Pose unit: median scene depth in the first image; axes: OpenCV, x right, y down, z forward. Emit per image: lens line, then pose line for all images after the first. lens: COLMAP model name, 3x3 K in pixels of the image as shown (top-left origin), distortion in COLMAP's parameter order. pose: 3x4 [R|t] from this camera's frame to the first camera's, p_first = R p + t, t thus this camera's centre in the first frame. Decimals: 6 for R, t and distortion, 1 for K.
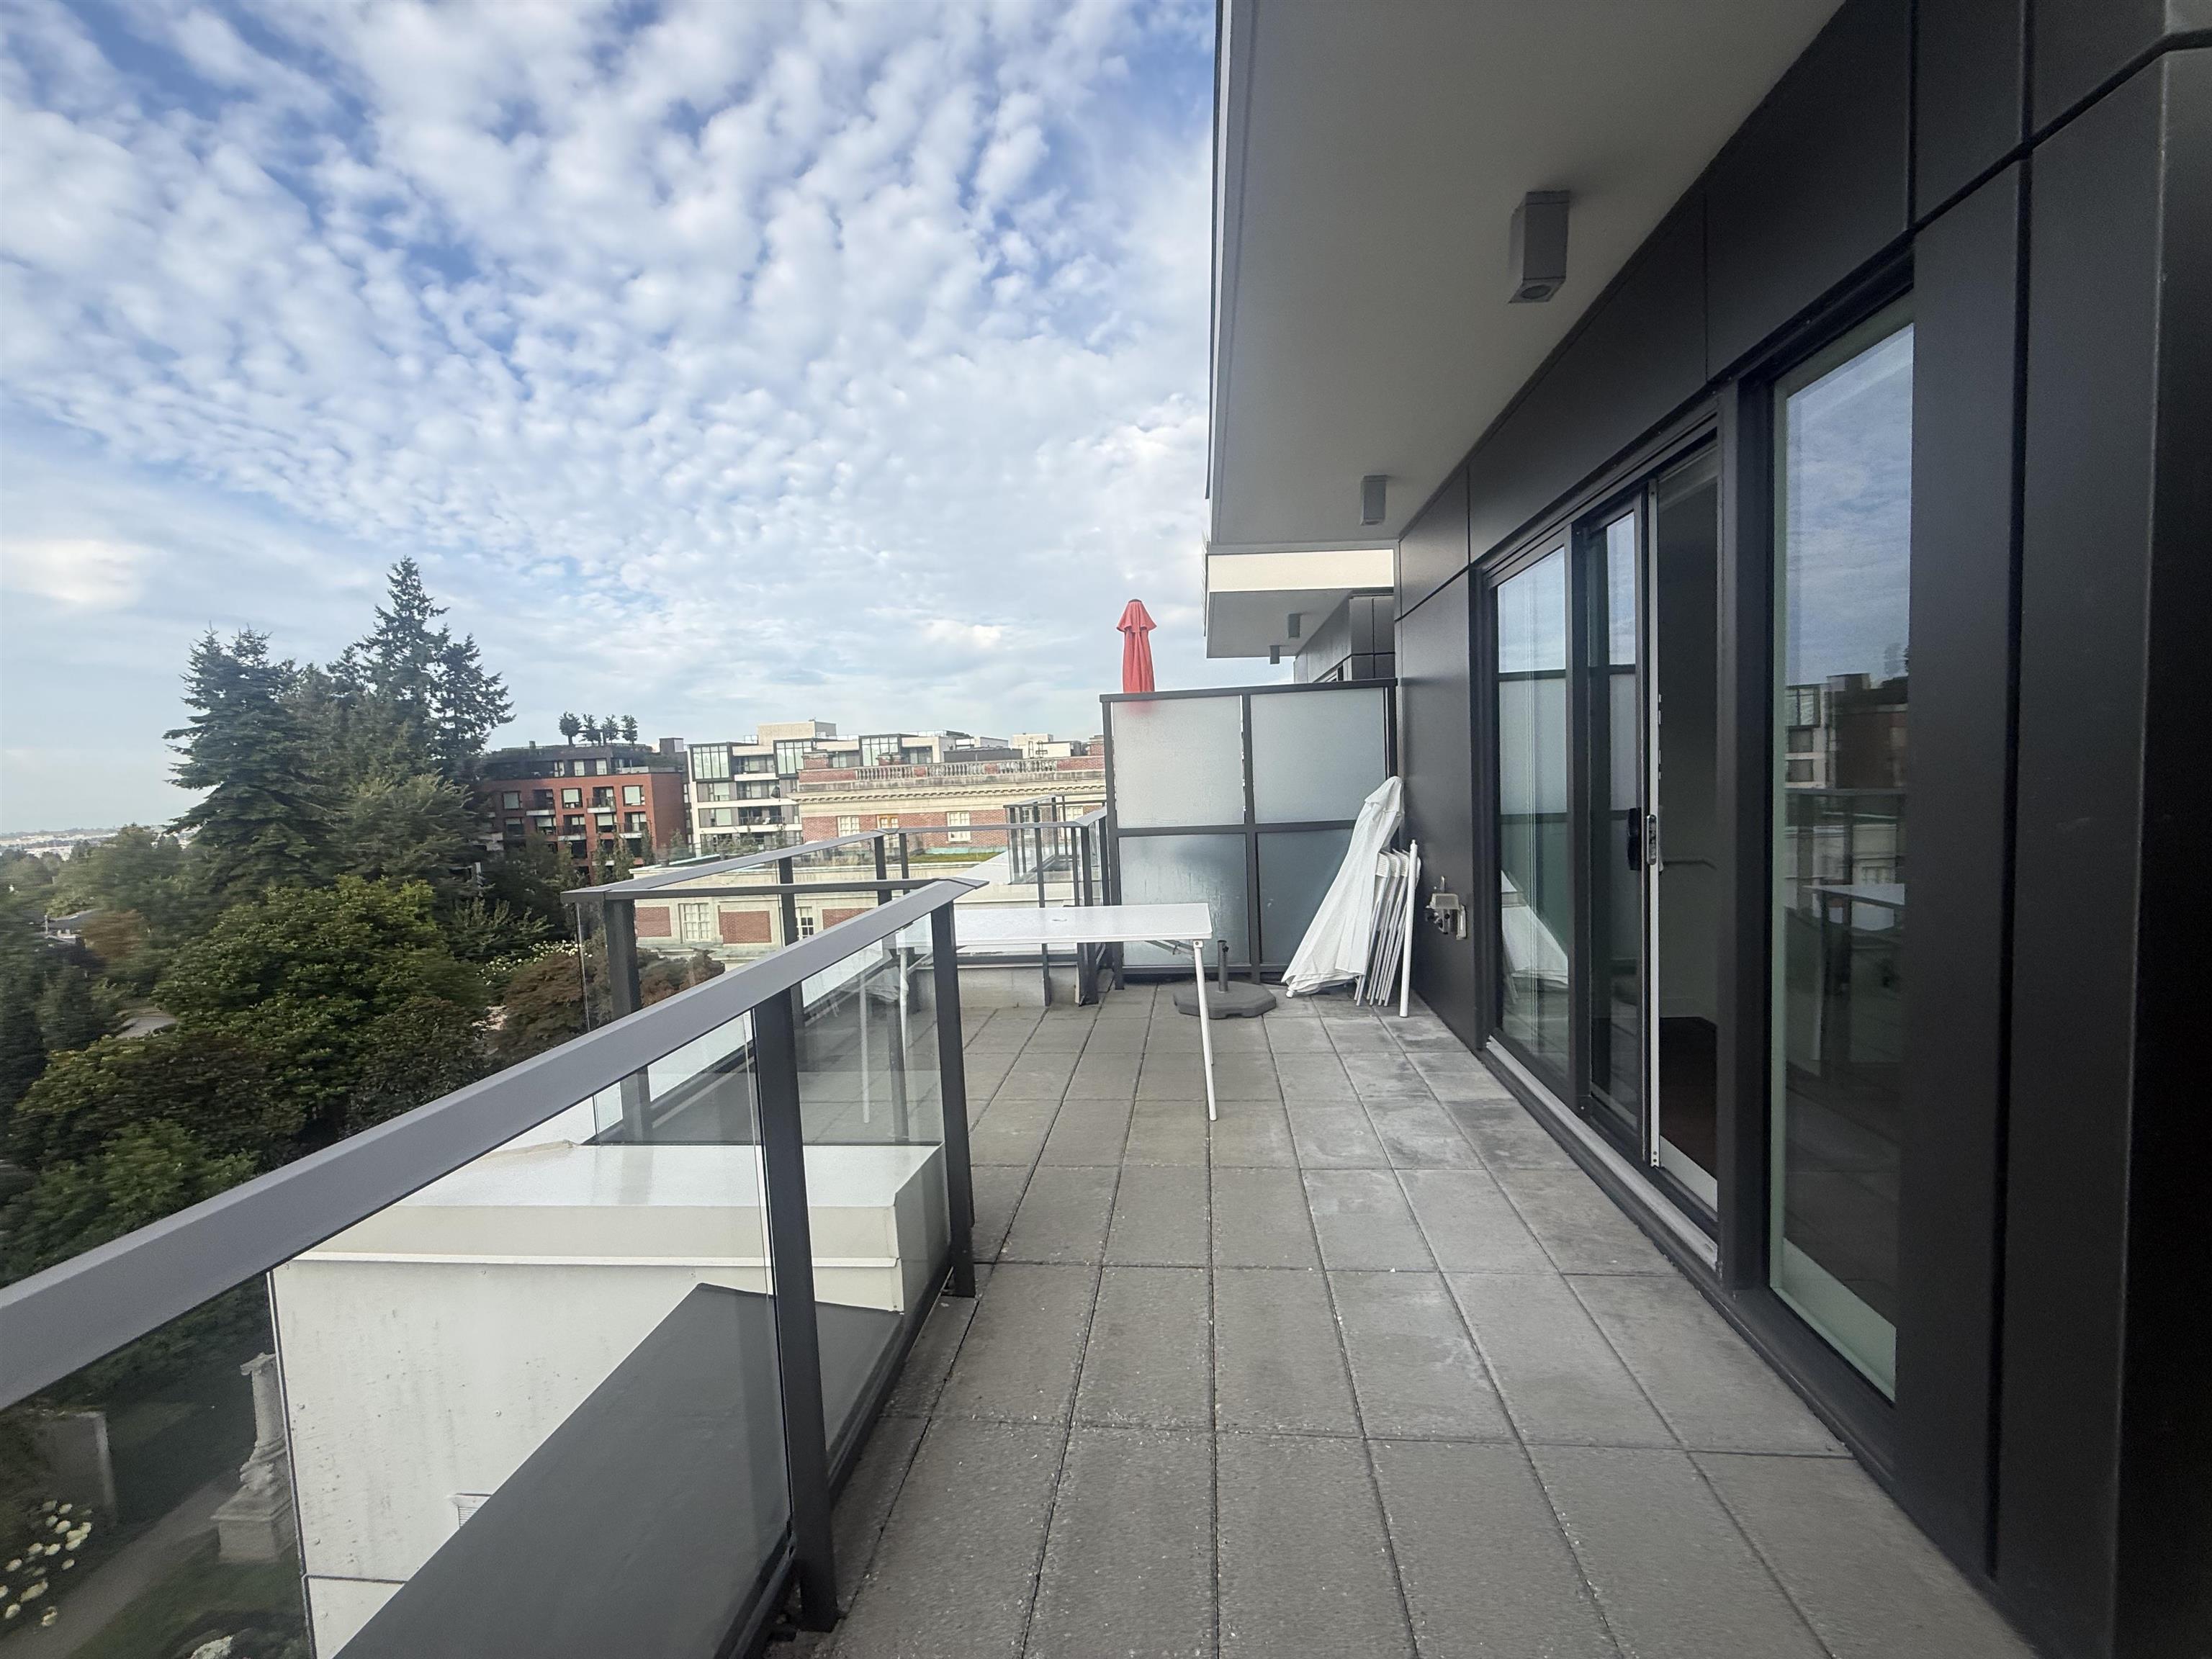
lens RADIAL K [[874.4, 0, 1106.5], [0, 874.4, 836.2], [0, 0, 1]] dist [0.001141, -0.000334]
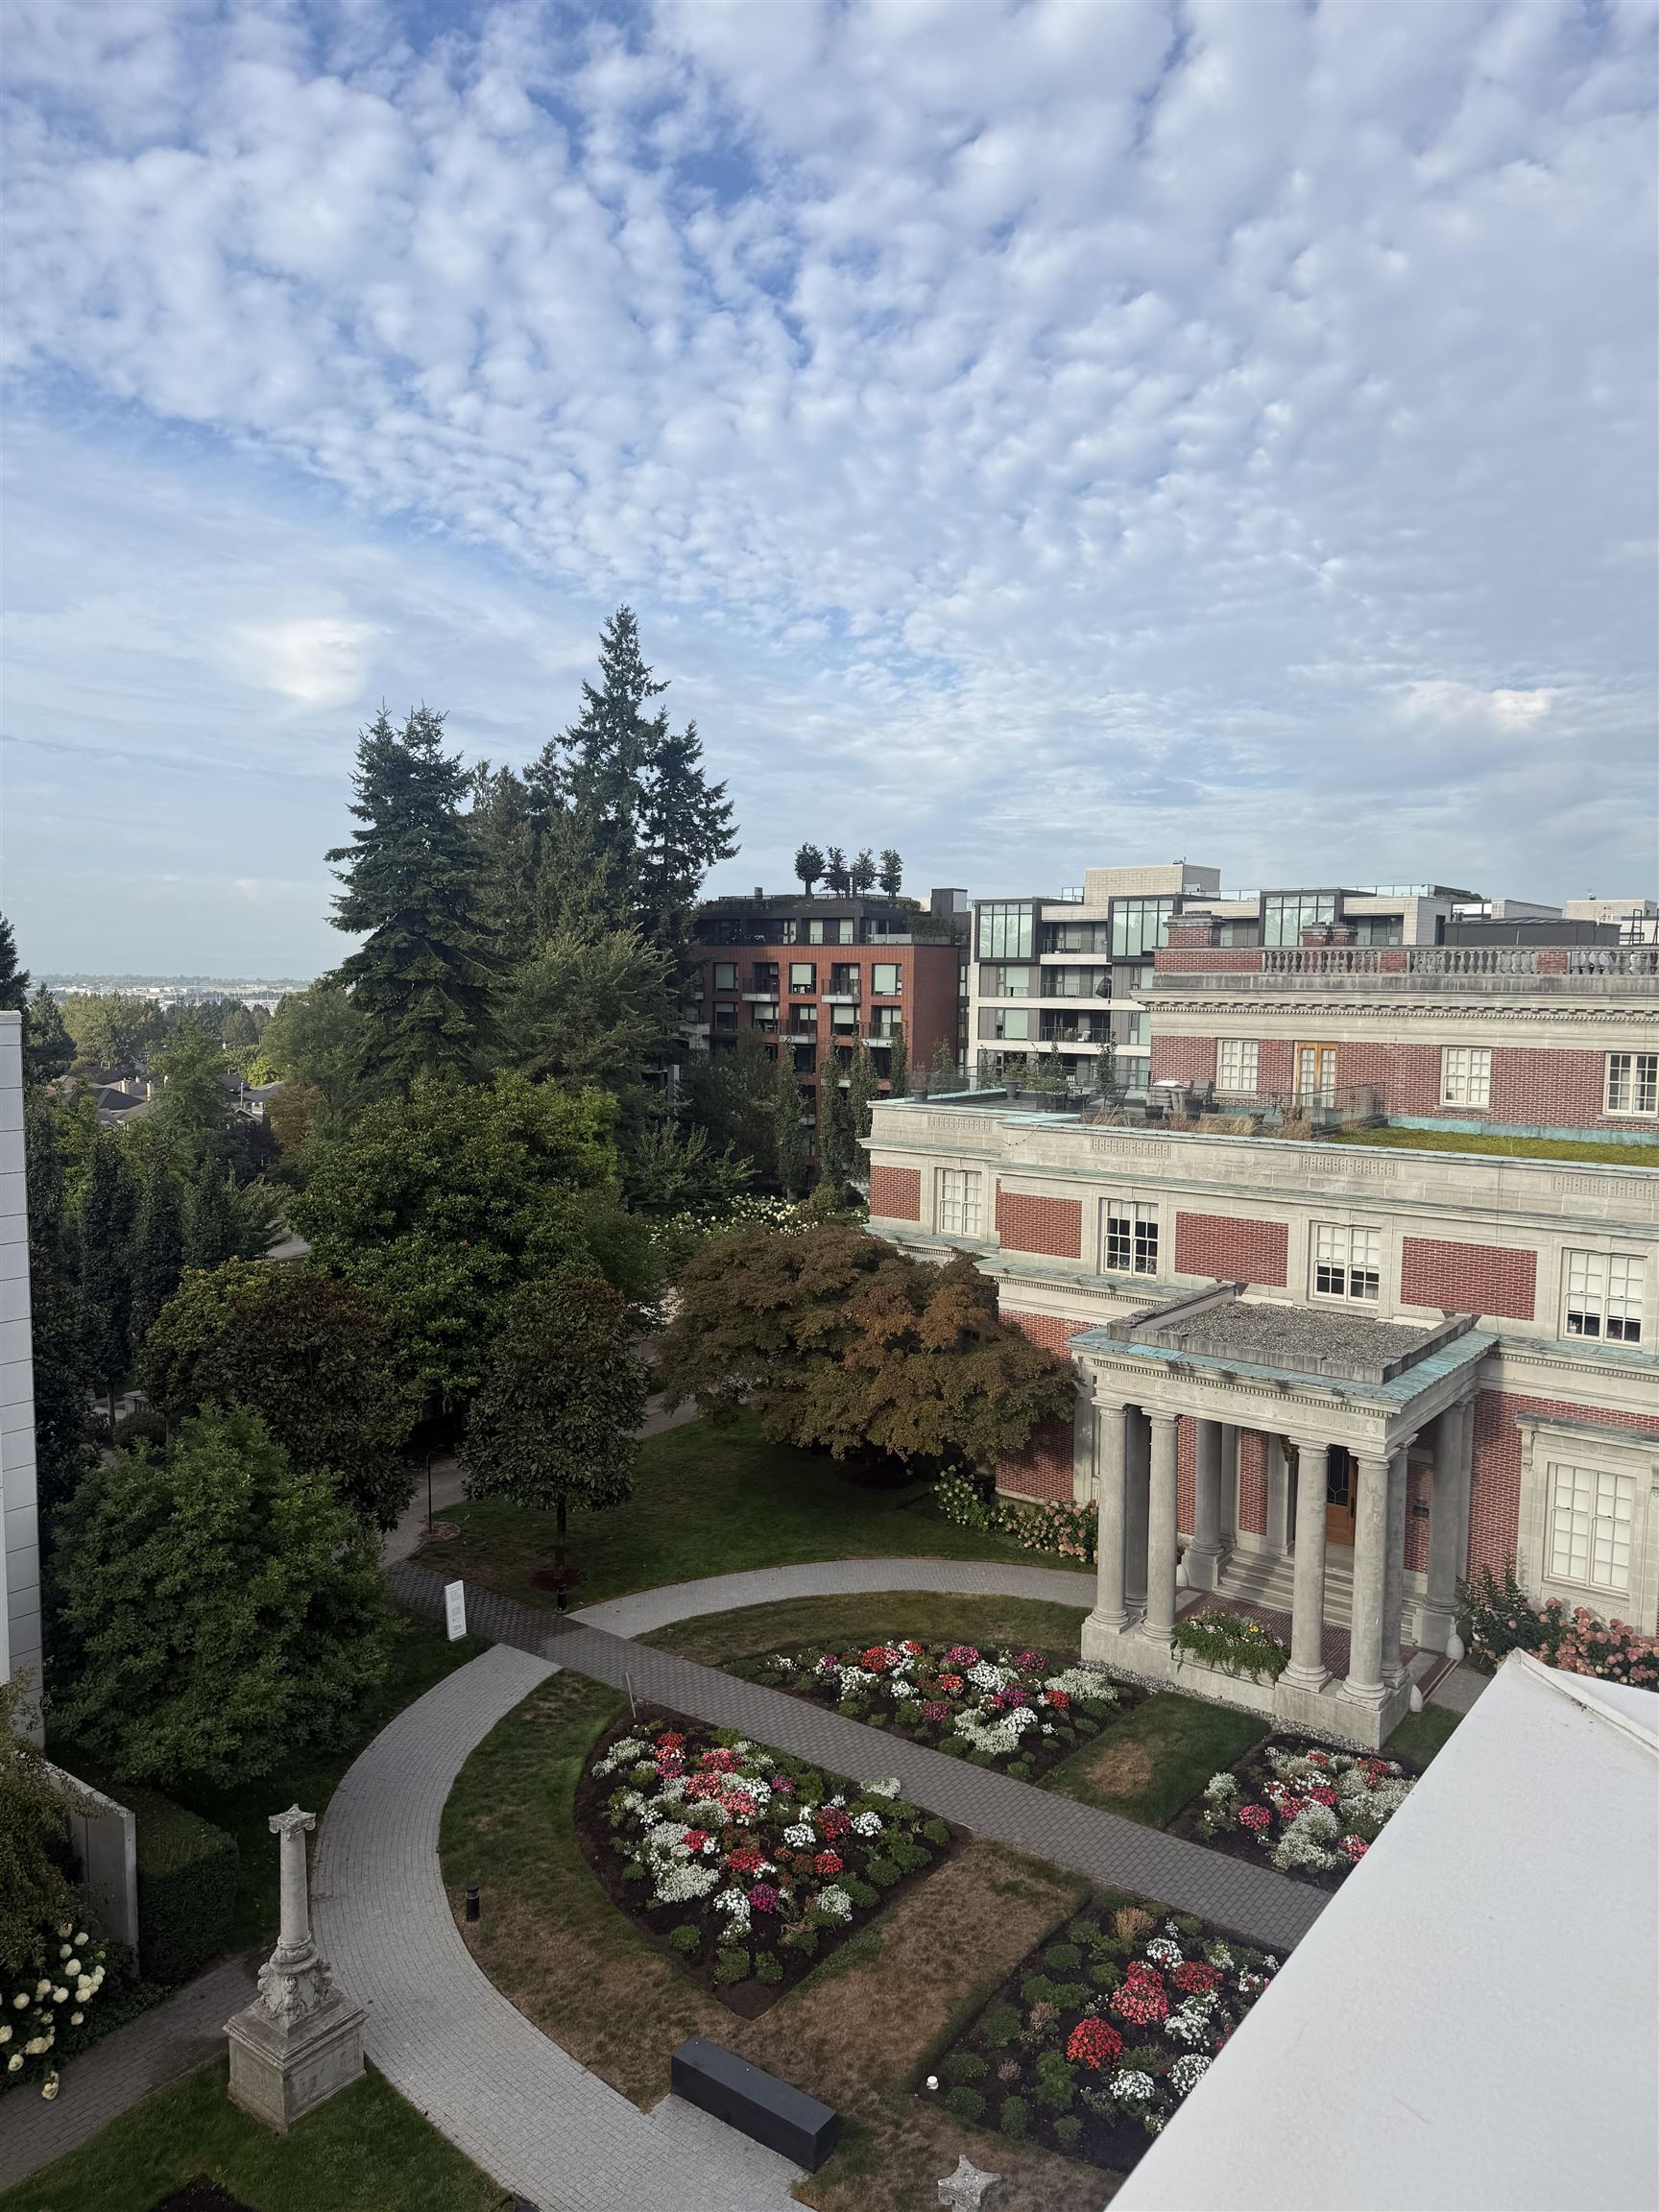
lens RADIAL K [[1532.8, 0, 819.4], [0, 1532.8, 1088.2], [0, 0, 1]] dist [0.107521, -0.003825]
pose [[0.855464, 0.093986, -0.509263, -3.276485], [-0.089432, 0.995430, 0.033481, -0.220331], [0.510082, 0.016902, 0.859960, 6.565671]]
